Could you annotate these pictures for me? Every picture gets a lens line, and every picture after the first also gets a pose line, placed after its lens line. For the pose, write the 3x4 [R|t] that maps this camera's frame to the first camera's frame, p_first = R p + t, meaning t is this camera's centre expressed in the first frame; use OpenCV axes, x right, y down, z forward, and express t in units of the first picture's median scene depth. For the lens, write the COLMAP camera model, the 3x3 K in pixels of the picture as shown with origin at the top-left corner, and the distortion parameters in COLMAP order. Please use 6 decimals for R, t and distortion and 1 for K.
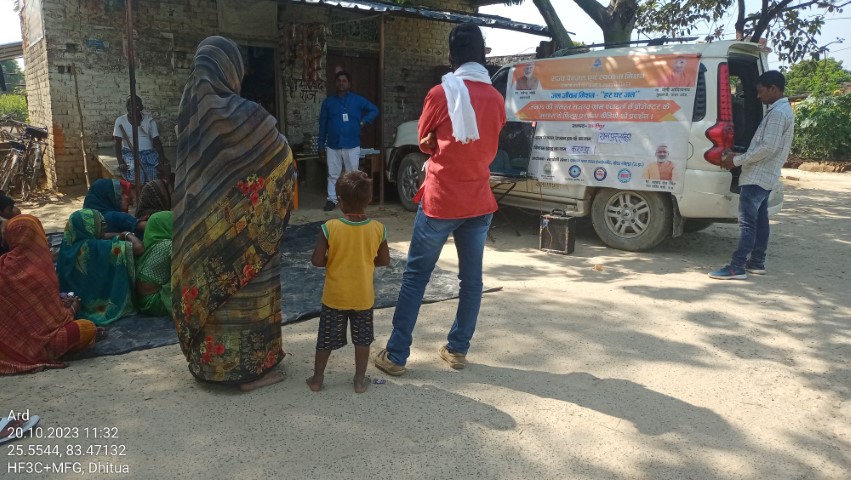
lens RADIAL K [[644.7, 0, 431.0], [0, 644.7, 242.2], [0, 0, 1]] dist [0.008651, -0.000115]
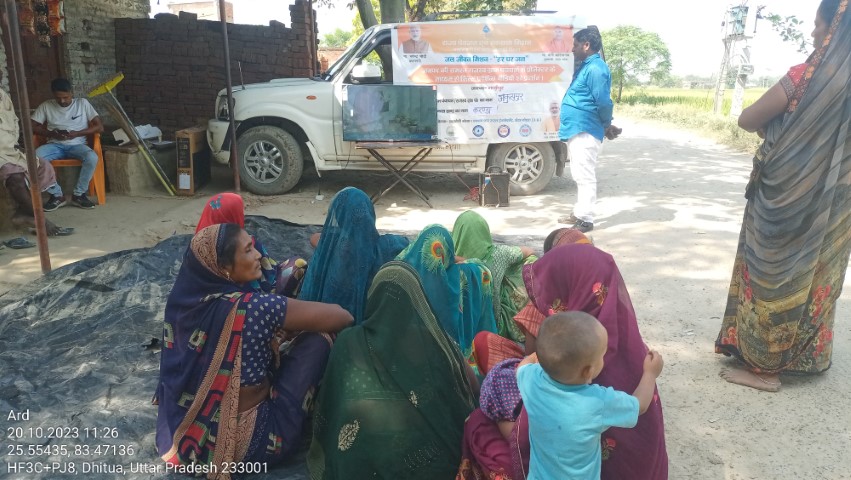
lens RADIAL K [[621.4, 0, 423.0], [0, 621.4, 248.0], [0, 0, 1]] dist [0.038000, -0.034951]
pose [[0.674885, -0.210099, 0.707381, -0.479843], [0.156810, 0.977550, 0.140735, -0.060889], [-0.721069, 0.015944, 0.692680, 0.264468]]
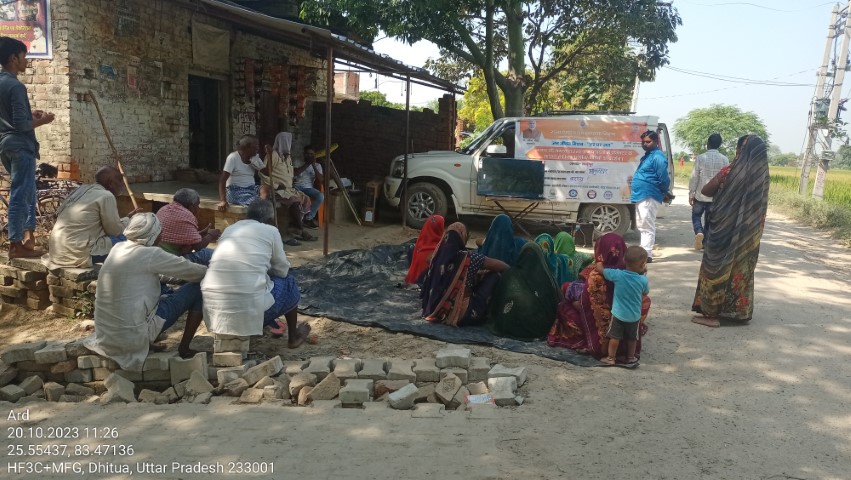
lens RADIAL K [[617.7, 0, 426.5], [0, 617.7, 234.7], [0, 0, 1]] dist [0.030748, -0.023155]
pose [[0.780521, -0.078152, 0.620226, -0.738323], [0.094767, 0.995480, 0.006177, -0.042103], [-0.617905, 0.053956, 0.784399, 0.057365]]
